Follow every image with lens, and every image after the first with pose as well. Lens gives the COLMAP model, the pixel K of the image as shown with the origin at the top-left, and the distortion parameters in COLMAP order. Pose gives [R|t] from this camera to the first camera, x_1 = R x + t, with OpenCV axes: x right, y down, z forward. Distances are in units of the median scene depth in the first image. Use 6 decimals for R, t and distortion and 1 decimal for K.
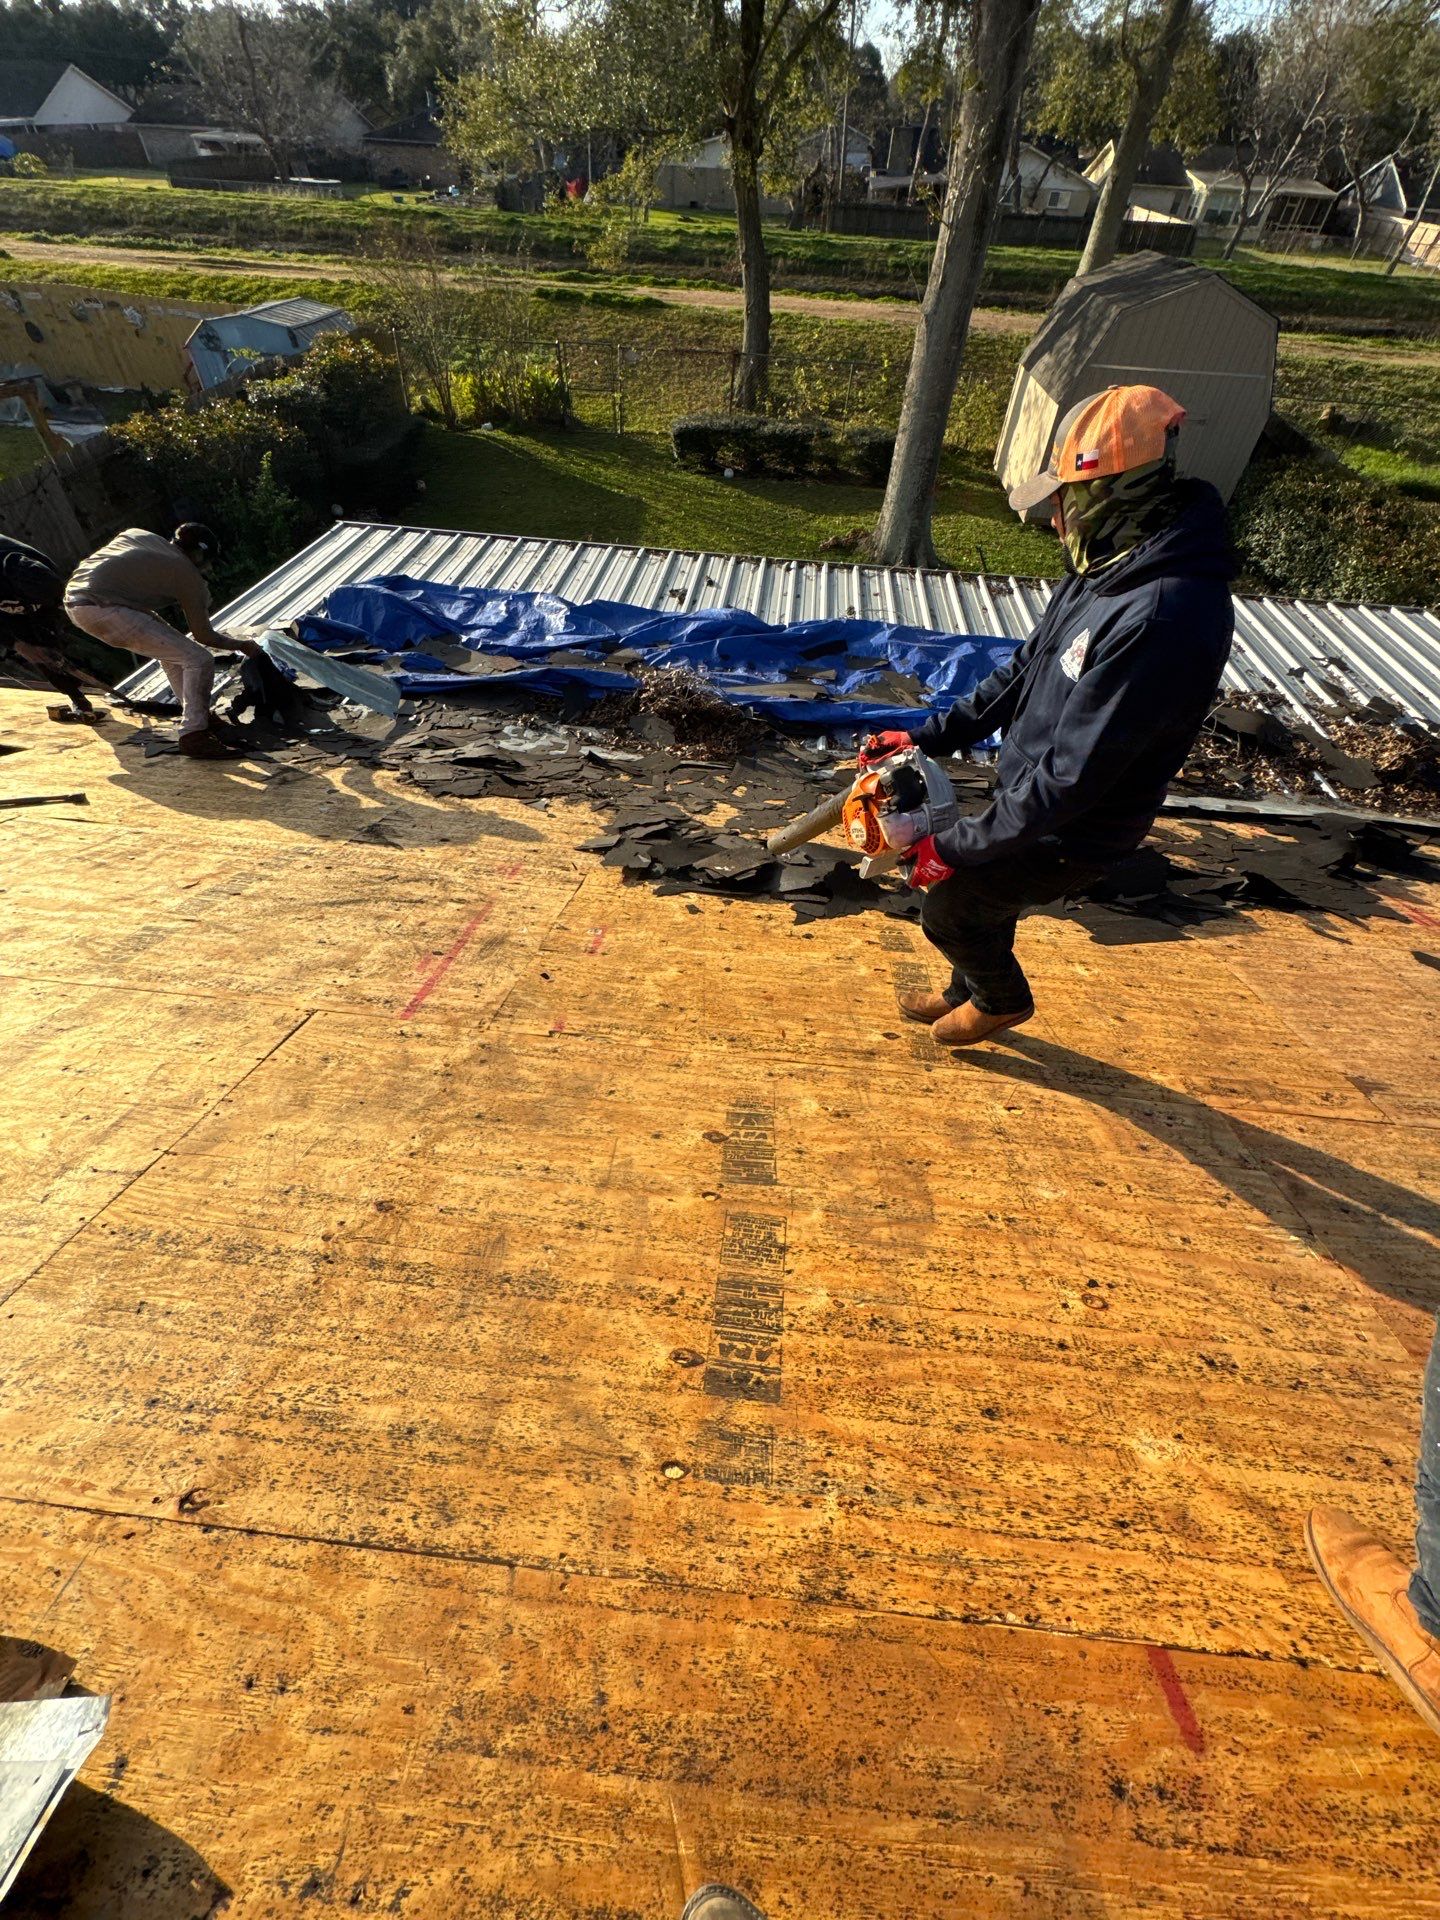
lens RADIAL K [[761.6, 0, 710.4], [0, 761.6, 965.0], [0, 0, 1]] dist [-0.002262, -0.000074]
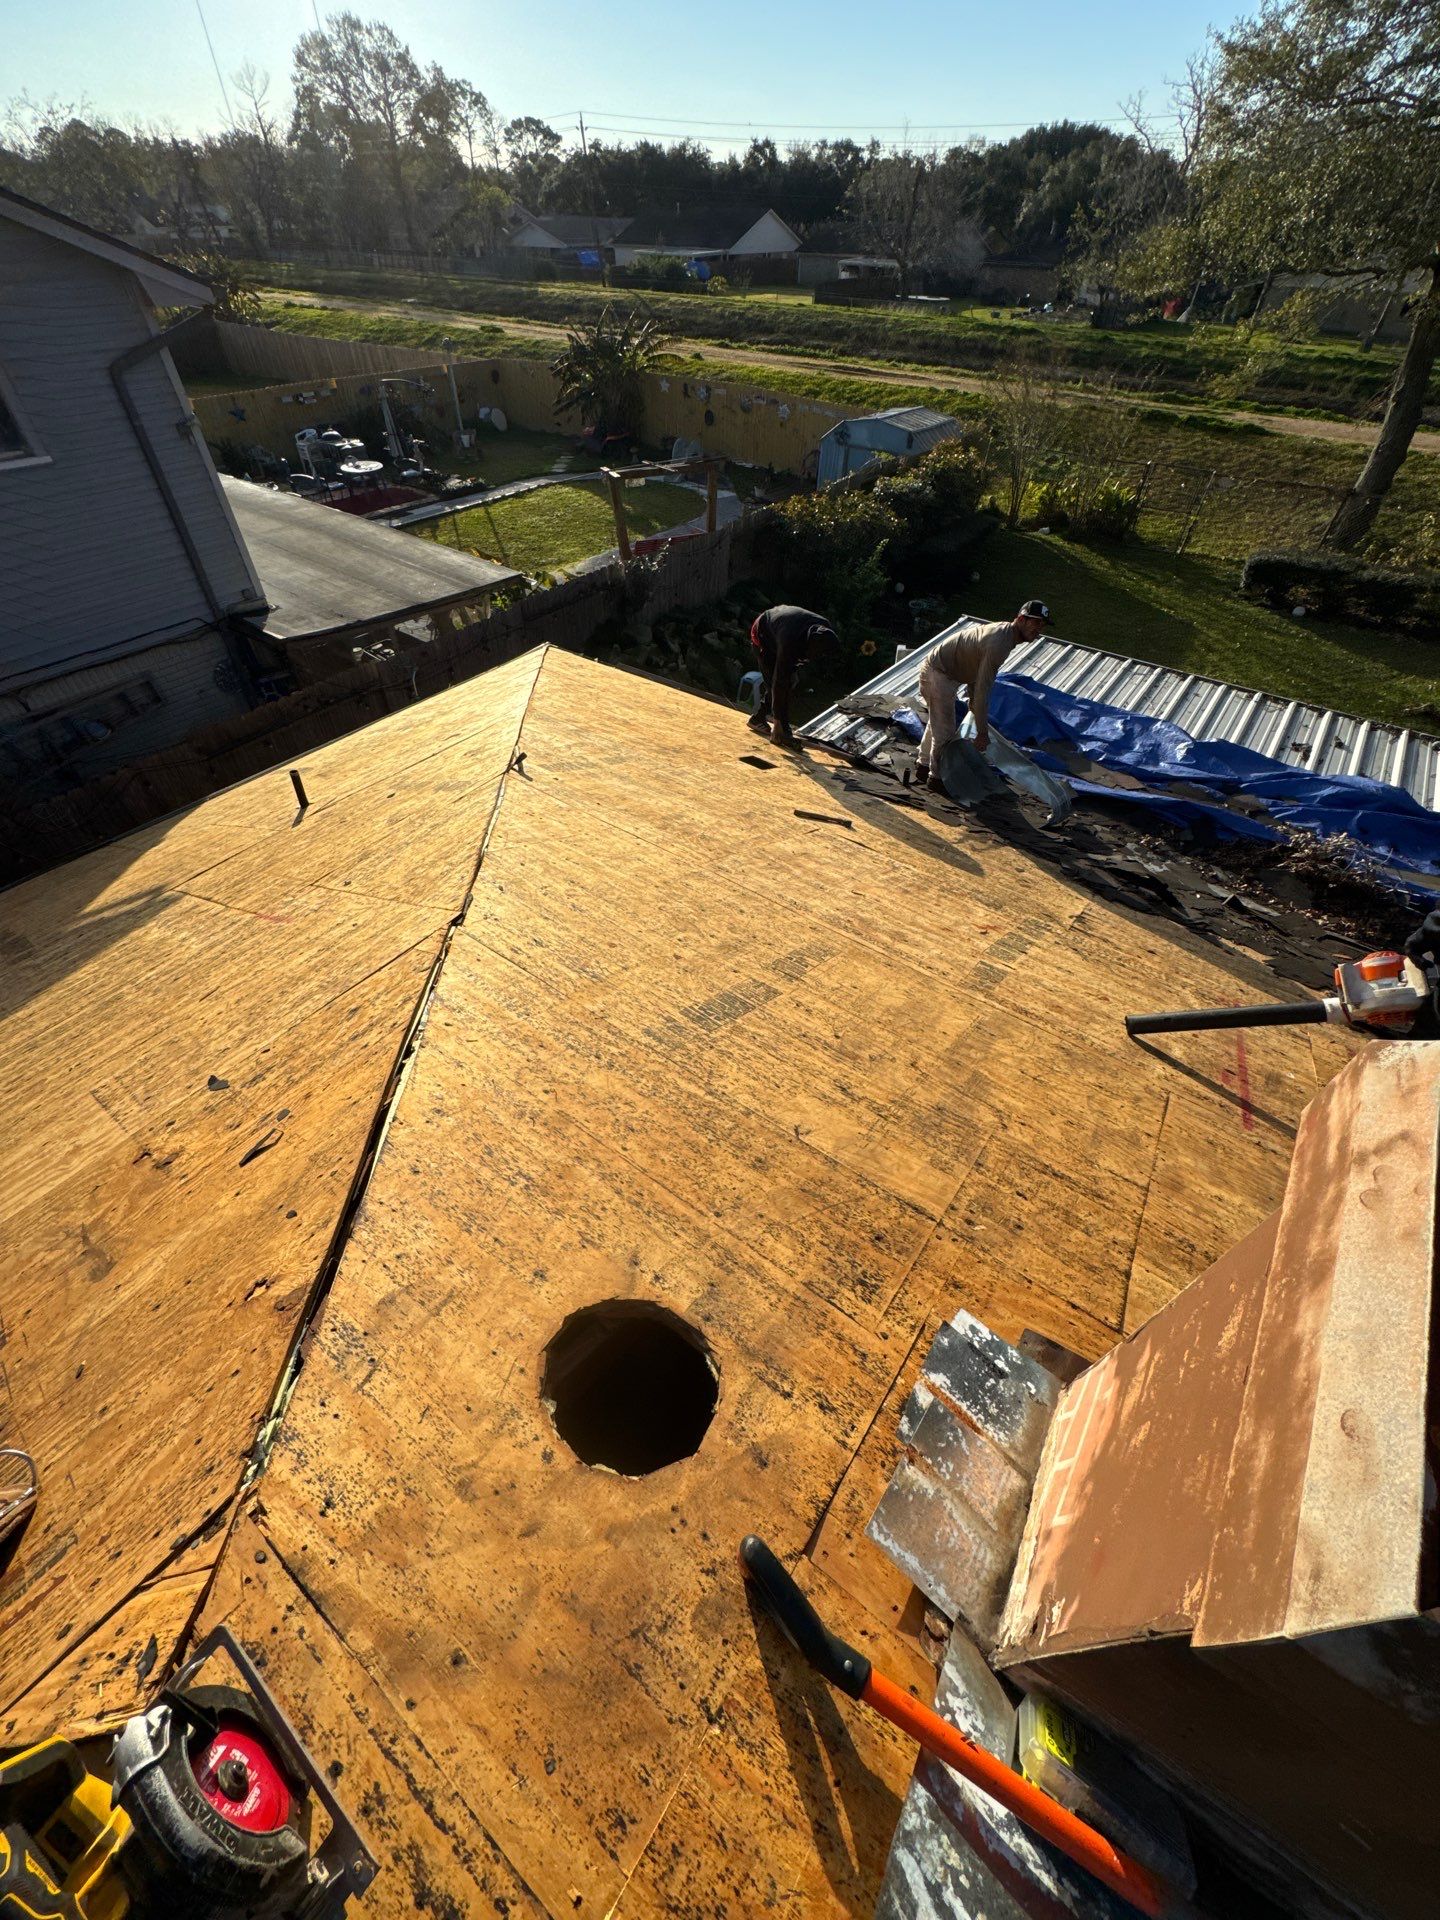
lens RADIAL K [[761.6, 0, 719.9], [0, 761.6, 962.0], [0, 0, 1]] dist [-0.002262, -0.000074]
pose [[0.861701, 0.337979, -0.378472, -0.104837], [-0.367112, 0.930162, -0.005195, 0.019110], [0.350284, 0.143419, 0.925598, -0.053683]]
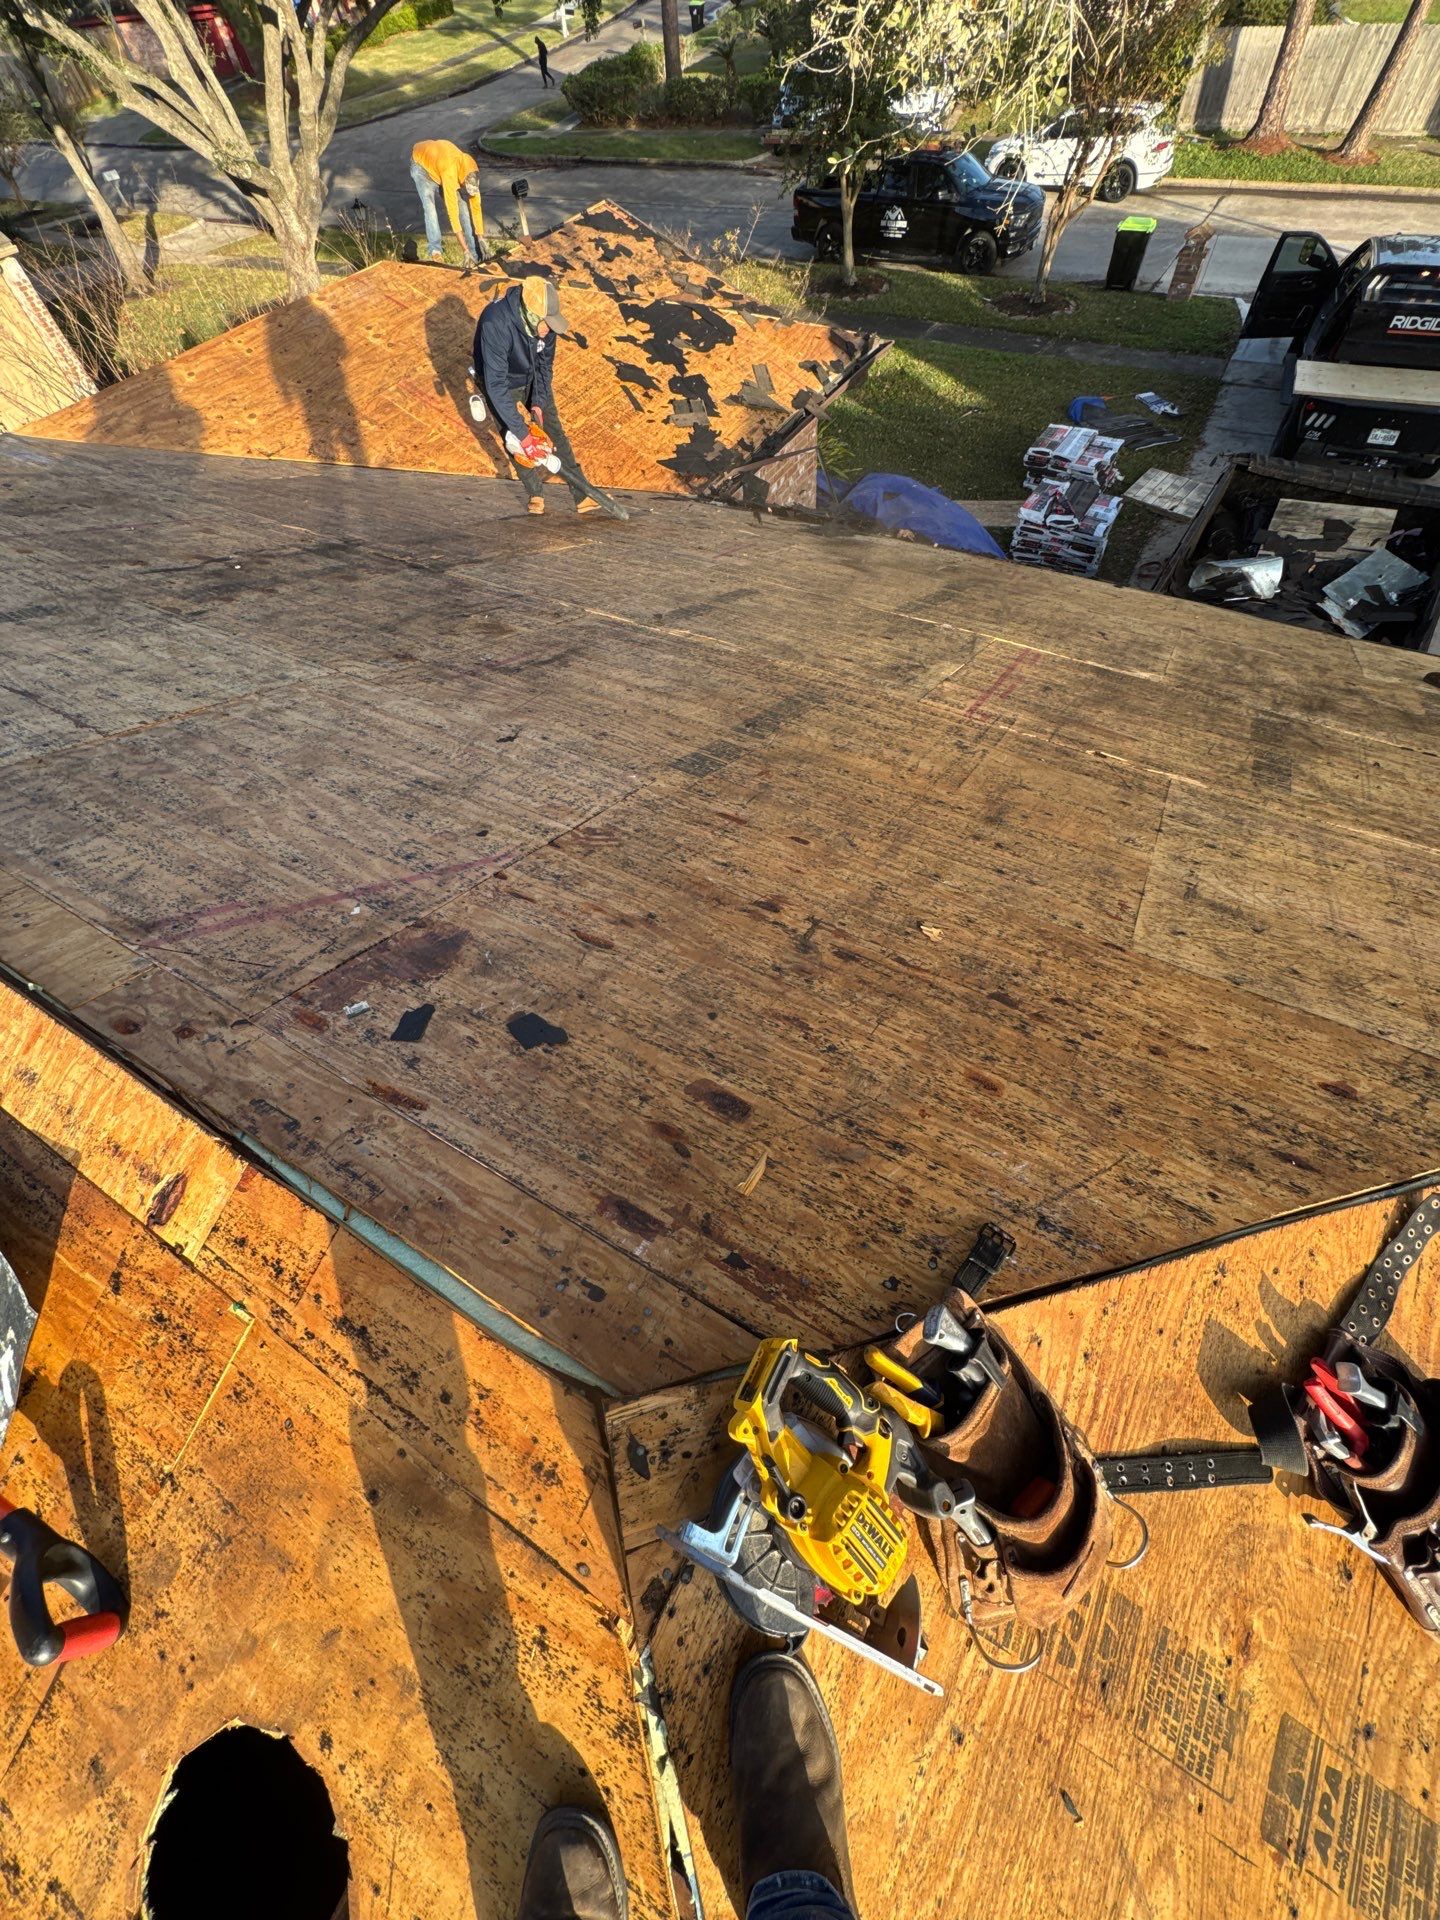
lens RADIAL K [[761.6, 0, 723.6], [0, 761.6, 952.8], [0, 0, 1]] dist [-0.002262, -0.000074]
pose [[-0.910340, -0.325913, 0.255072, -0.153387], [0.336785, -0.225169, 0.914262, 0.041127], [-0.240536, 0.918193, 0.314743, -0.063253]]
